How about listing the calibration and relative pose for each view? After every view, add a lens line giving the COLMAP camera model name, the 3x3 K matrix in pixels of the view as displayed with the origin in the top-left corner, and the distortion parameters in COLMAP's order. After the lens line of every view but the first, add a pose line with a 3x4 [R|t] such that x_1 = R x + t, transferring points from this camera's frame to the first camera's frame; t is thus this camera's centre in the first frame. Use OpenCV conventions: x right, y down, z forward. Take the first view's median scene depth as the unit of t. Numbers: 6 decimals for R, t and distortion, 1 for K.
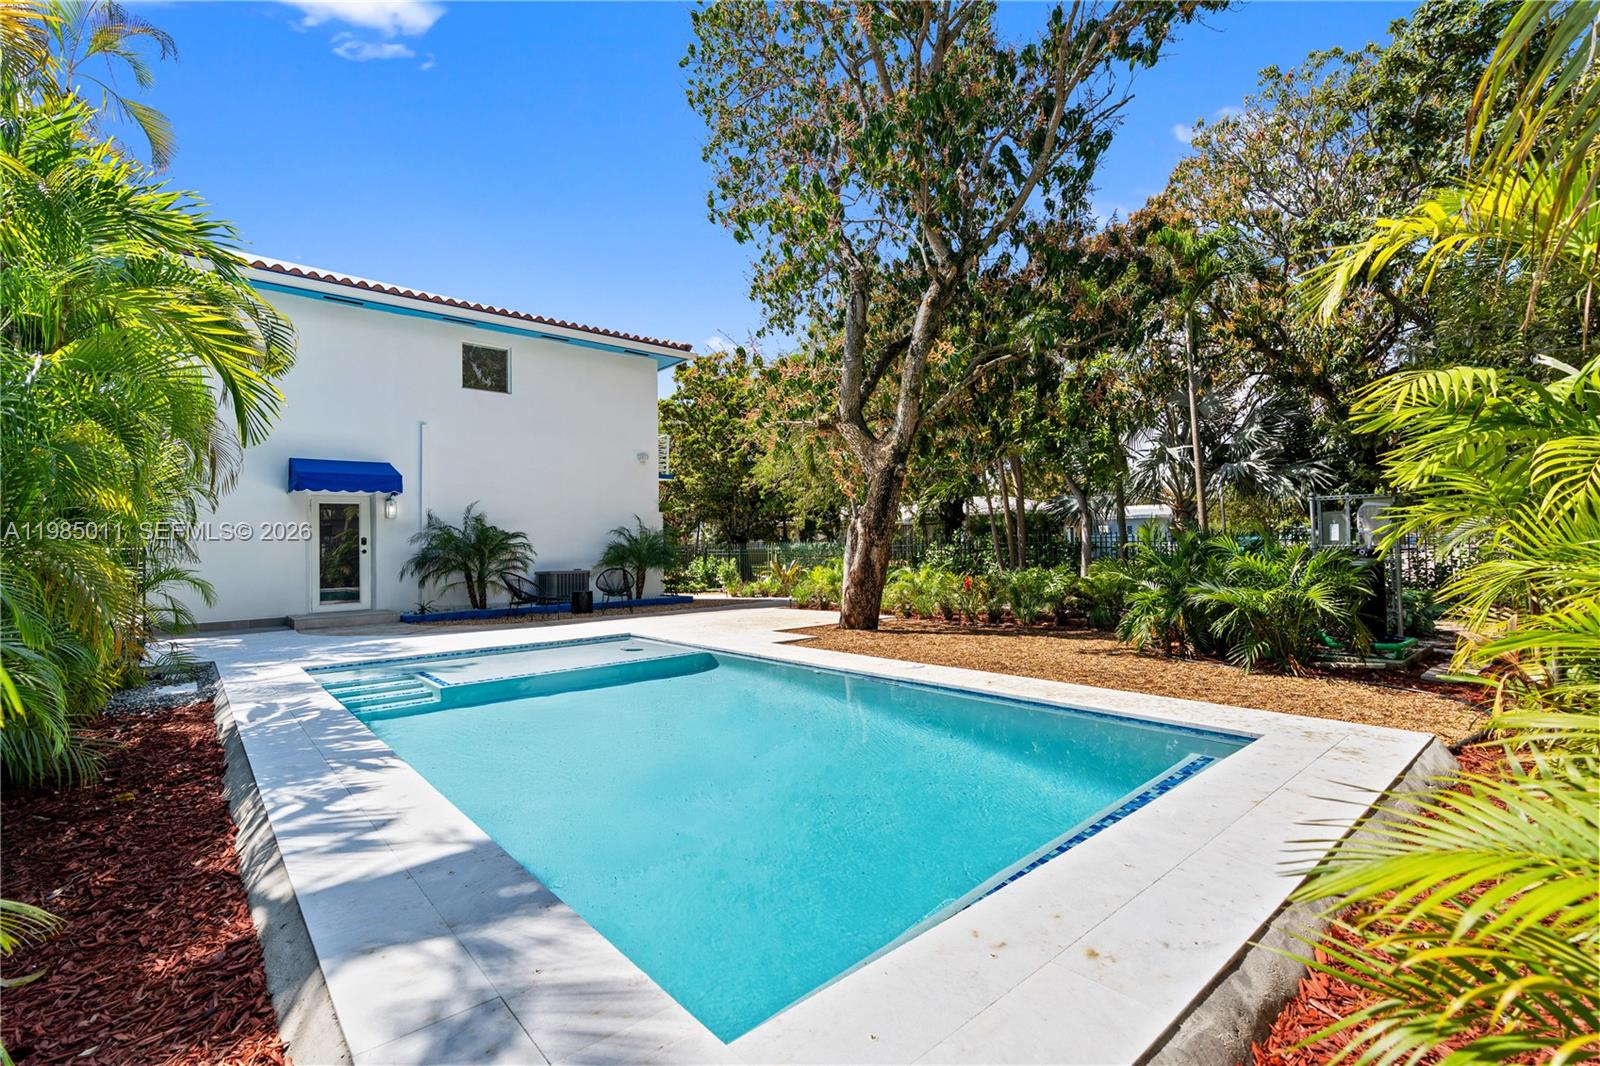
lens RADIAL K [[725.7, 0, 800.0], [0, 725.7, 533.0], [0, 0, 1]] dist [-0.000874, -0.000073]
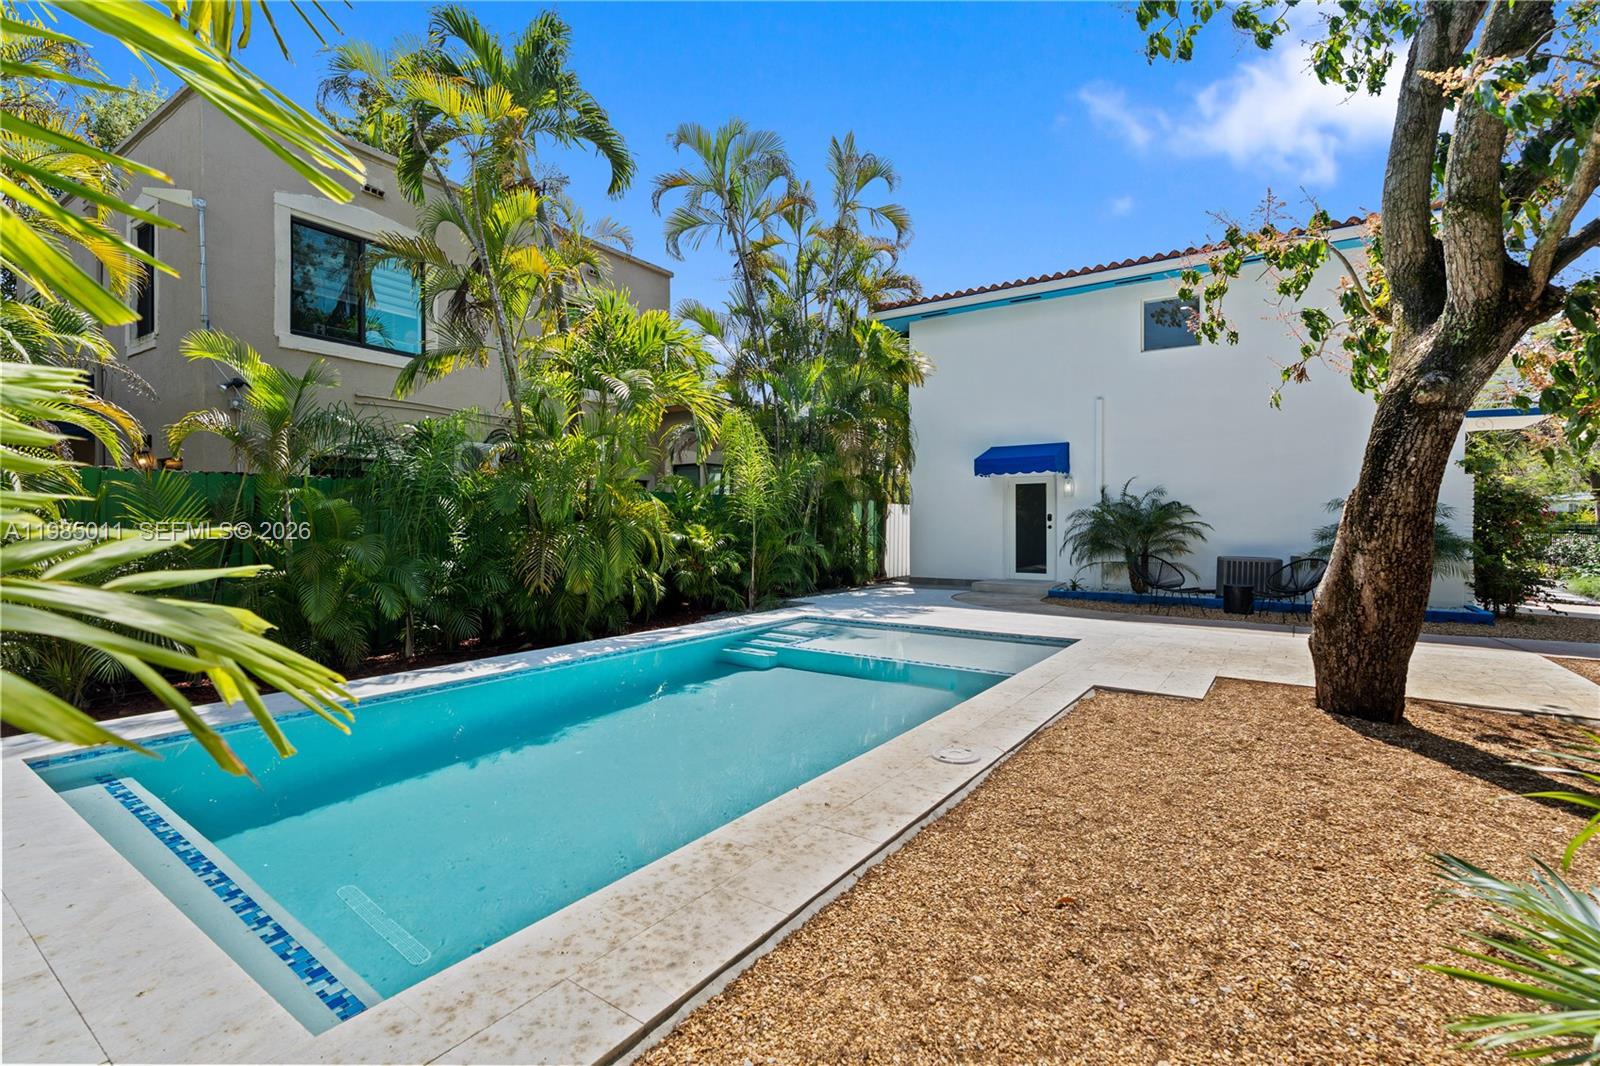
lens RADIAL K [[725.7, 0, 800.0], [0, 725.7, 533.0], [0, 0, 1]] dist [-0.000874, -0.000073]
pose [[0.237925, 0.035394, -0.970638, 0.363443], [0.015557, 0.999069, 0.040244, -0.015041], [0.971159, -0.024675, 0.237153, 0.386147]]
